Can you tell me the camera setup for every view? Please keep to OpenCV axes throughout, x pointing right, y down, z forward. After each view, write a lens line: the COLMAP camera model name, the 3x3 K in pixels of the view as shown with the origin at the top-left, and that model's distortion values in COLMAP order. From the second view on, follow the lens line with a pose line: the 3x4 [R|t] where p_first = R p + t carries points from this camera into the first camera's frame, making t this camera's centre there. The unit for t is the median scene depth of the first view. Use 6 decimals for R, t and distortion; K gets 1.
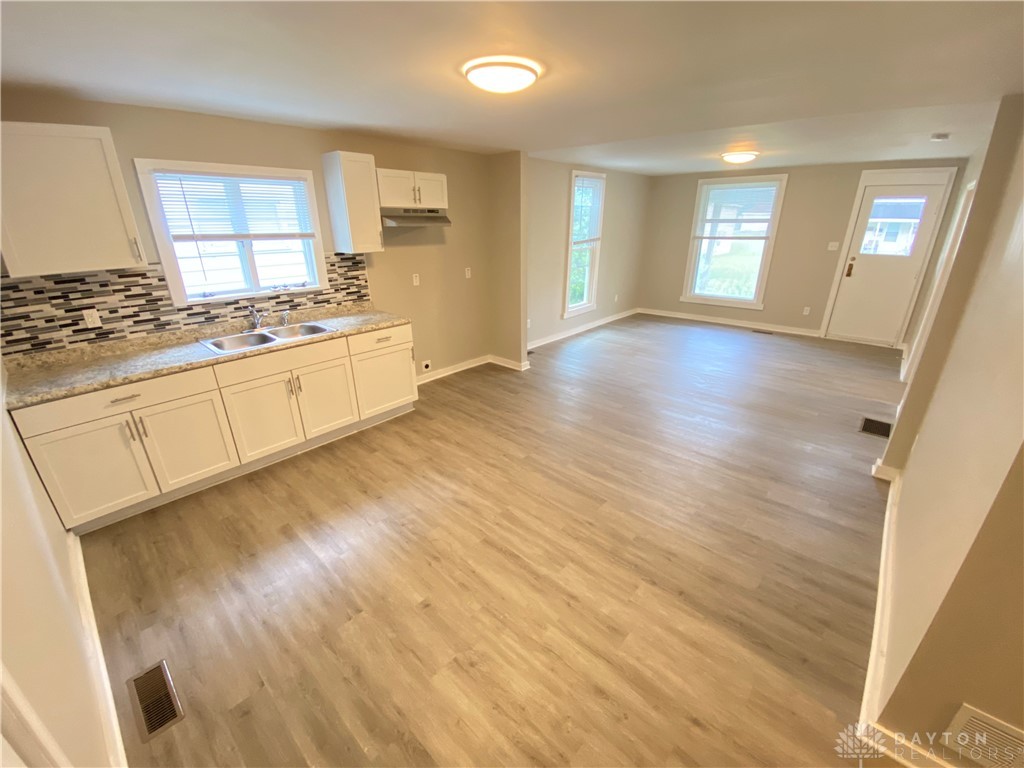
lens RADIAL K [[418.1, 0, 513.1], [0, 418.1, 383.5], [0, 0, 1]] dist [0.000166, -0.002617]
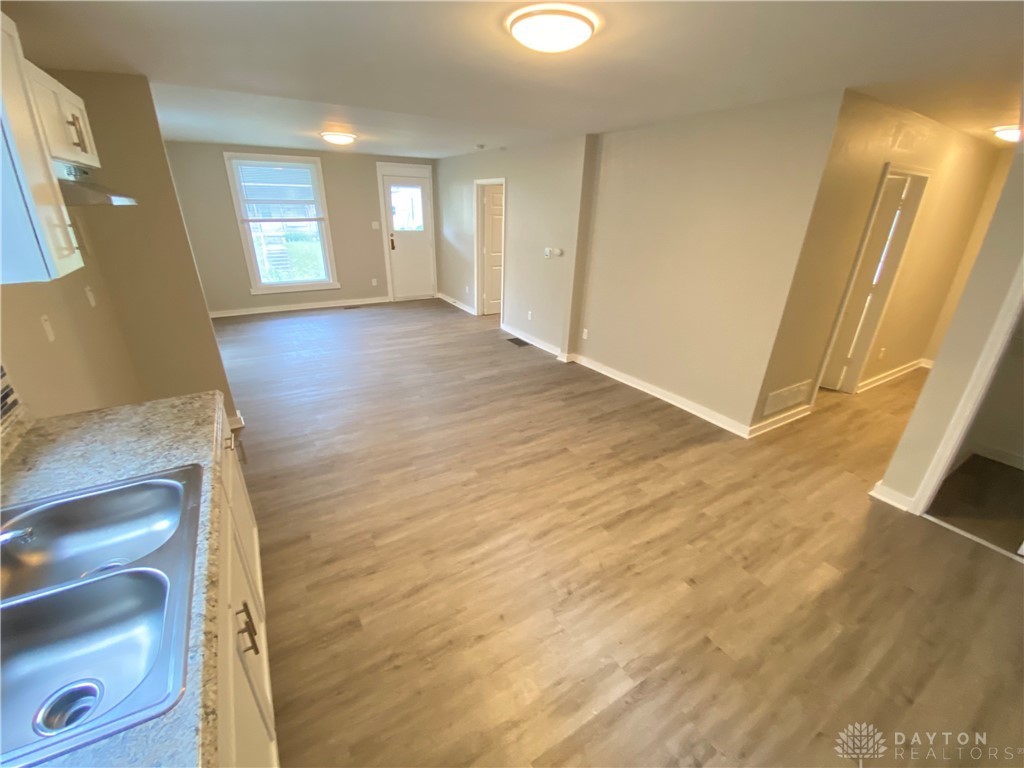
lens RADIAL K [[418.1, 0, 506.3], [0, 418.1, 386.2], [0, 0, 1]] dist [0.000166, -0.002617]
pose [[0.283869, -0.367796, 0.885520, -0.636146], [0.330200, 0.904520, 0.269836, -0.196575], [-0.900215, 0.215800, 0.378211, 0.545788]]
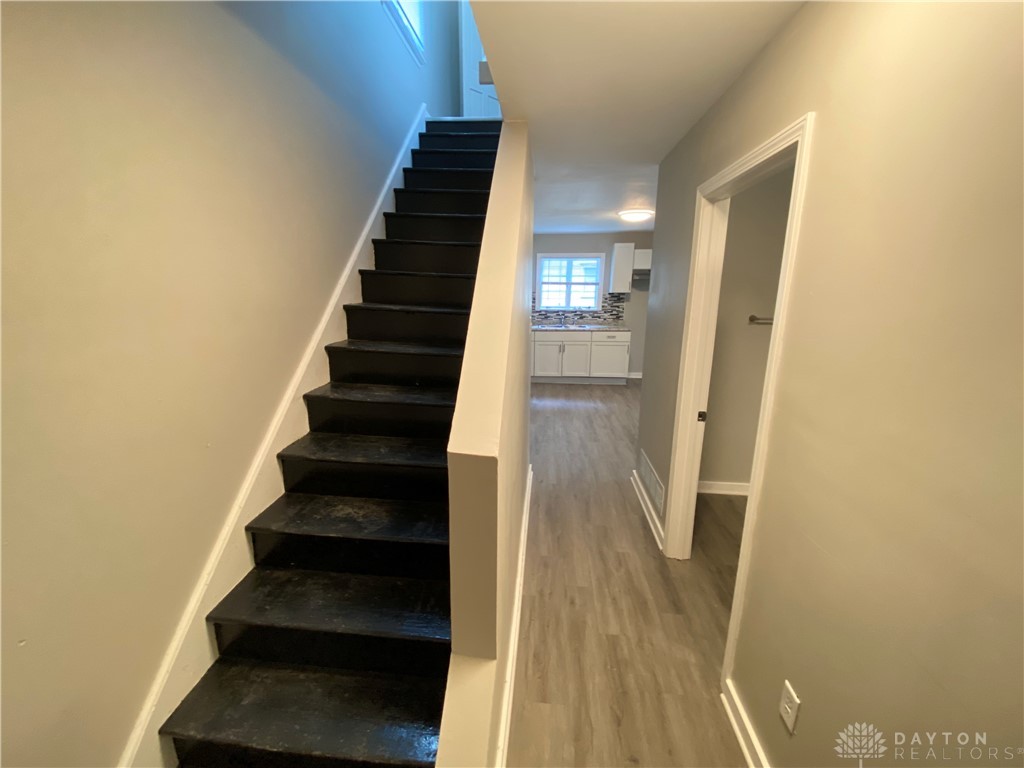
lens RADIAL K [[418.1, 0, 506.7], [0, 418.1, 383.3], [0, 0, 1]] dist [0.000166, -0.002617]
pose [[0.605610, 0.188339, -0.773152, 0.937667], [-0.292469, 0.956267, 0.003855, 0.234104], [0.740066, 0.223789, 0.634209, -0.511153]]
